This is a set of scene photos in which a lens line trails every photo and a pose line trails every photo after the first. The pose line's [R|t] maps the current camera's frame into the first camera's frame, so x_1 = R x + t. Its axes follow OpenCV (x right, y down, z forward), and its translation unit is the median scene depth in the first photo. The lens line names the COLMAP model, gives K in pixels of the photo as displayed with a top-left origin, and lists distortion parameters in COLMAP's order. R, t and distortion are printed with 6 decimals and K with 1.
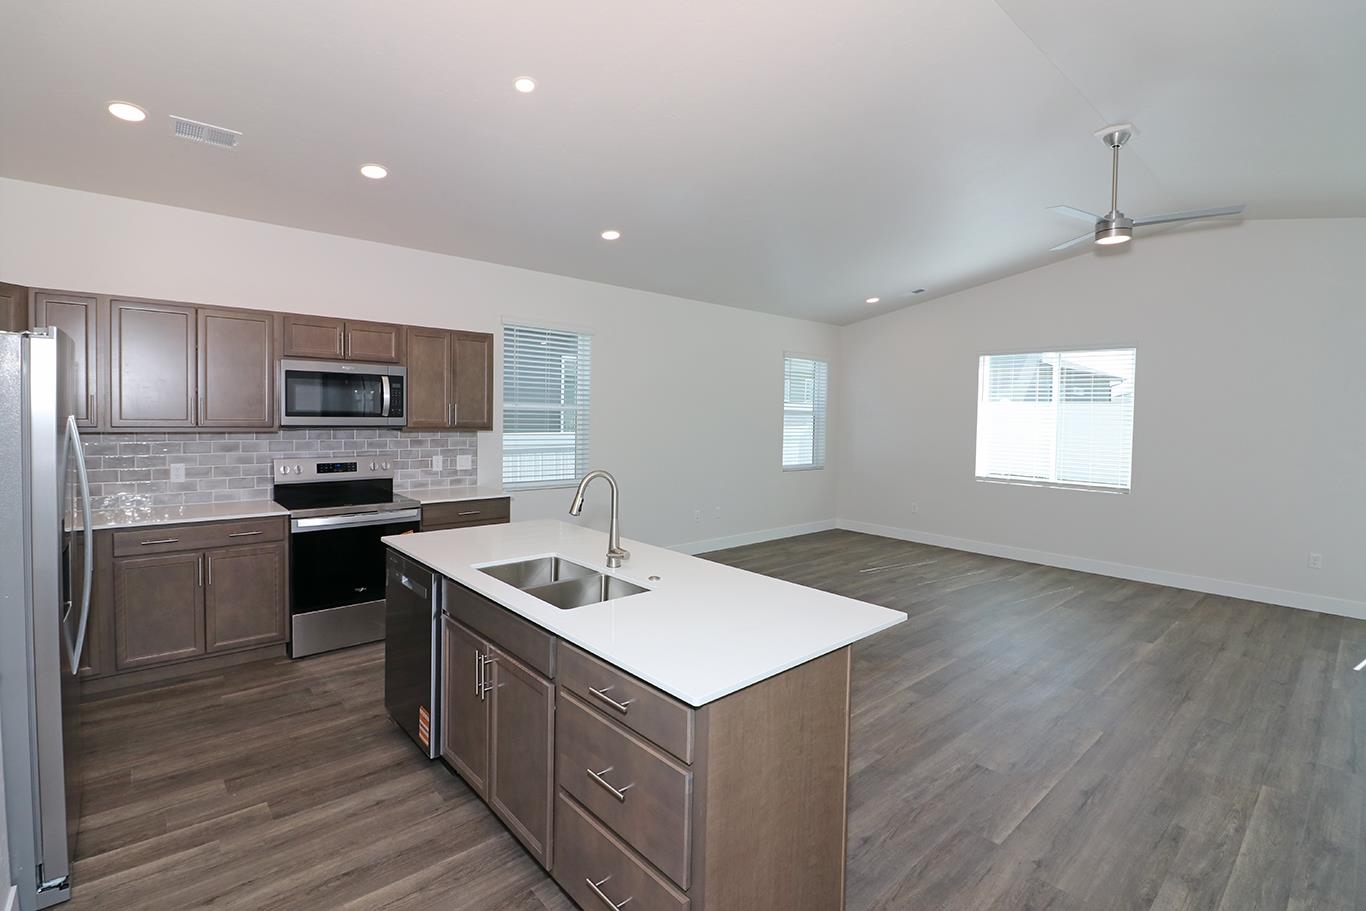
lens RADIAL K [[630.4, 0, 676.6], [0, 630.4, 446.4], [0, 0, 1]] dist [-0.013884, -0.004057]
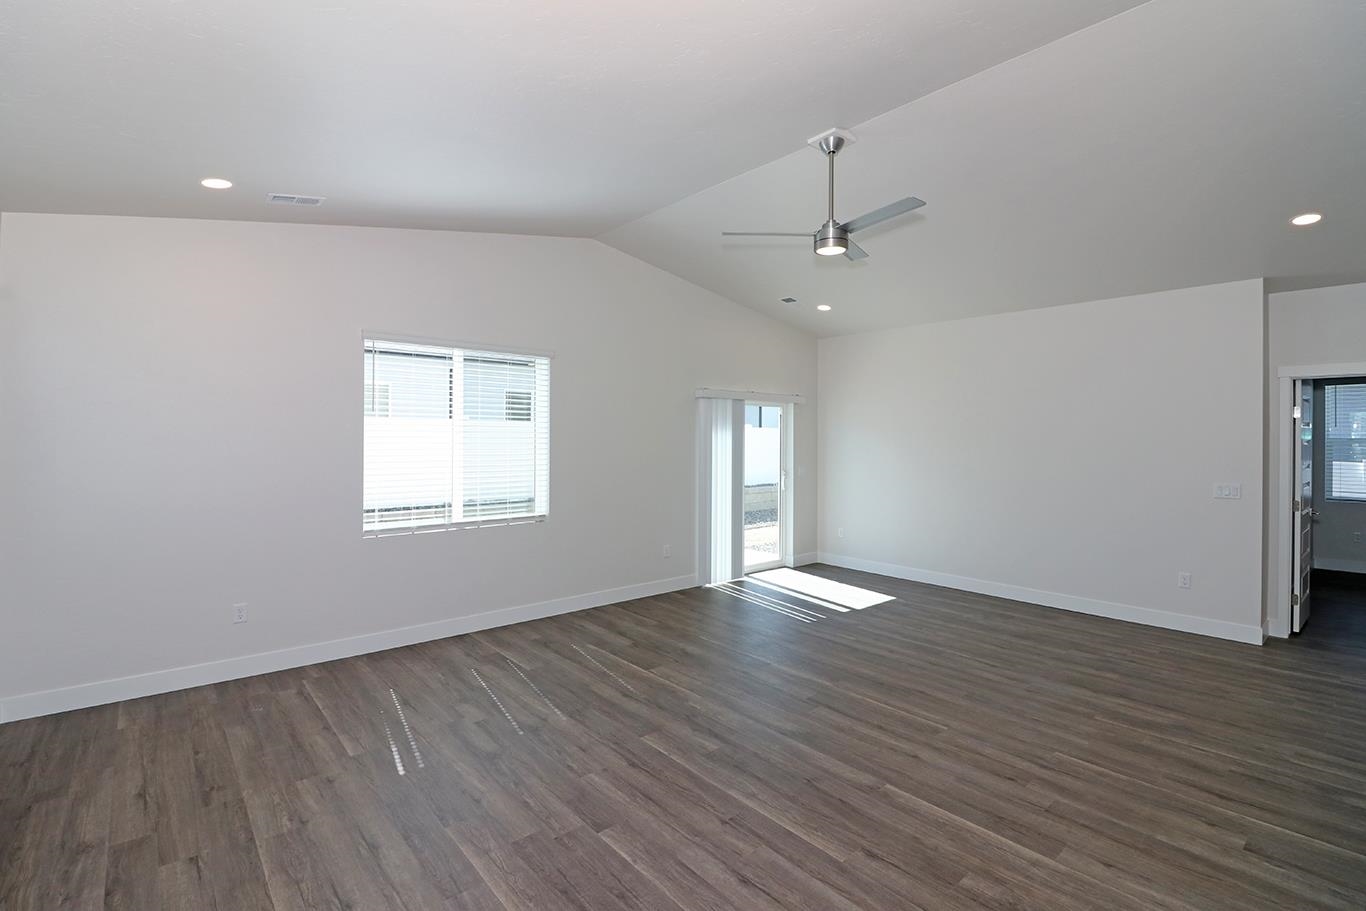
lens RADIAL K [[630.4, 0, 679.6], [0, 630.4, 442.5], [0, 0, 1]] dist [-0.013884, -0.004057]
pose [[0.014871, -0.027734, 0.999505, -0.223791], [0.048827, 0.998443, 0.026978, -0.068479], [-0.998697, 0.048402, 0.016202, 1.085440]]
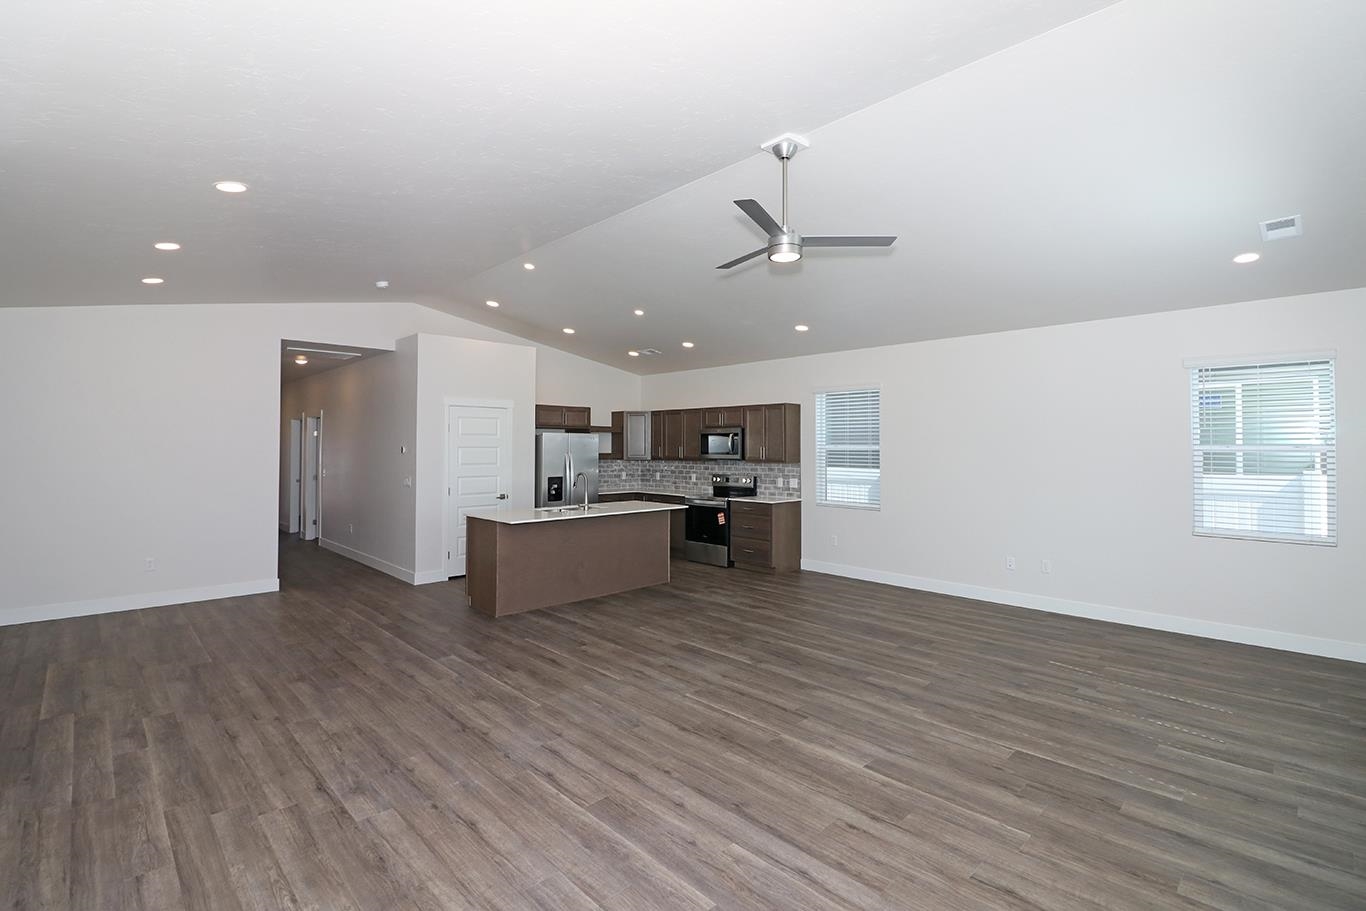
lens RADIAL K [[630.4, 0, 677.1], [0, 630.4, 448.3], [0, 0, 1]] dist [-0.013884, -0.004057]
pose [[0.039794, -0.017216, -0.999060, 1.432983], [-0.055206, 0.998286, -0.019401, -0.018256], [0.997682, 0.055926, 0.038775, 0.723559]]
